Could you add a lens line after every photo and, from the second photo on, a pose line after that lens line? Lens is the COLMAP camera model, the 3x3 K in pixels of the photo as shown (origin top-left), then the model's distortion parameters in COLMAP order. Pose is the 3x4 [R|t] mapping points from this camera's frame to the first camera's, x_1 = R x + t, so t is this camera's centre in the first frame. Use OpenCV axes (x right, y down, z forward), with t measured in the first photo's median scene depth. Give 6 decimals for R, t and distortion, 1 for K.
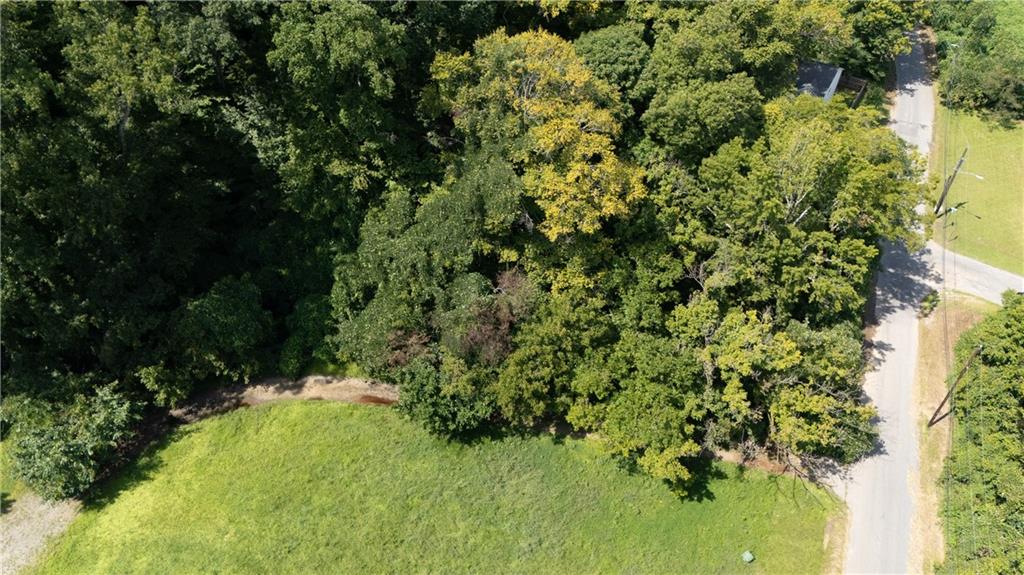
lens RADIAL K [[762.5, 0, 511.6], [0, 762.5, 288.9], [0, 0, 1]] dist [0.076145, -0.078034]
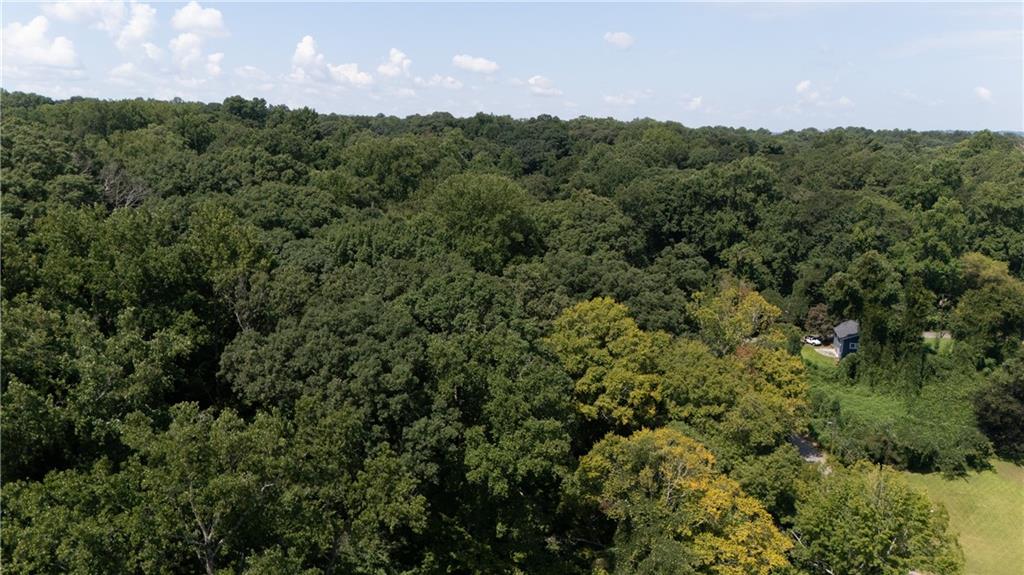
lens RADIAL K [[767.3, 0, 512.0], [0, 767.3, 287.5], [0, 0, 1]] dist [0.068164, -0.067615]
pose [[0.947038, -0.073391, 0.312621, -0.500909], [0.231841, 0.829871, -0.507507, 0.043017], [-0.222189, 0.553107, 0.802935, -0.048151]]
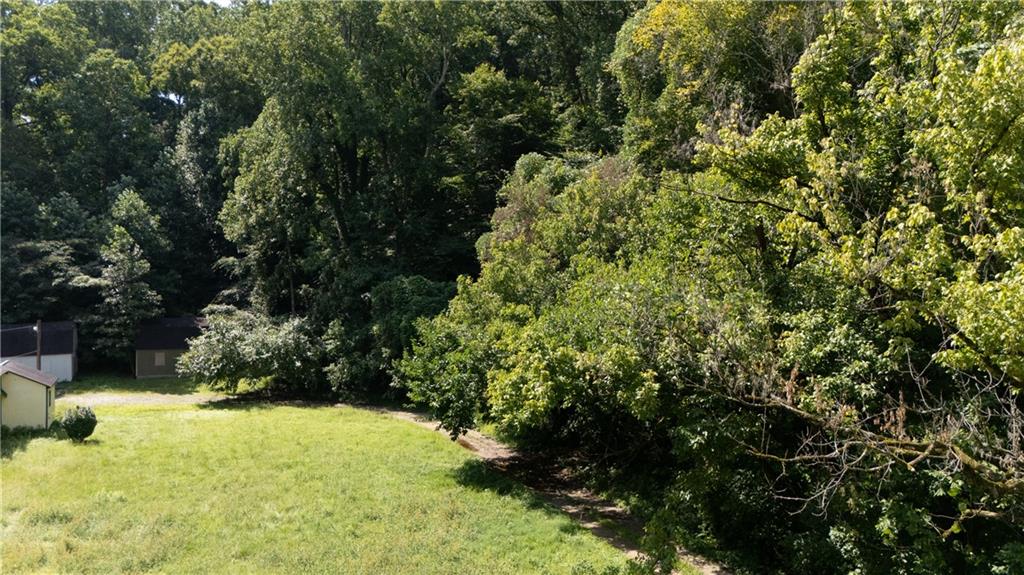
lens RADIAL K [[758.8, 0, 510.6], [0, 758.8, 287.8], [0, 0, 1]] dist [0.082589, -0.083216]
pose [[0.526044, -0.015067, -0.850324, 0.433407], [-0.592149, 0.711177, -0.378929, 0.300001], [0.610440, 0.702852, 0.365189, 0.764777]]
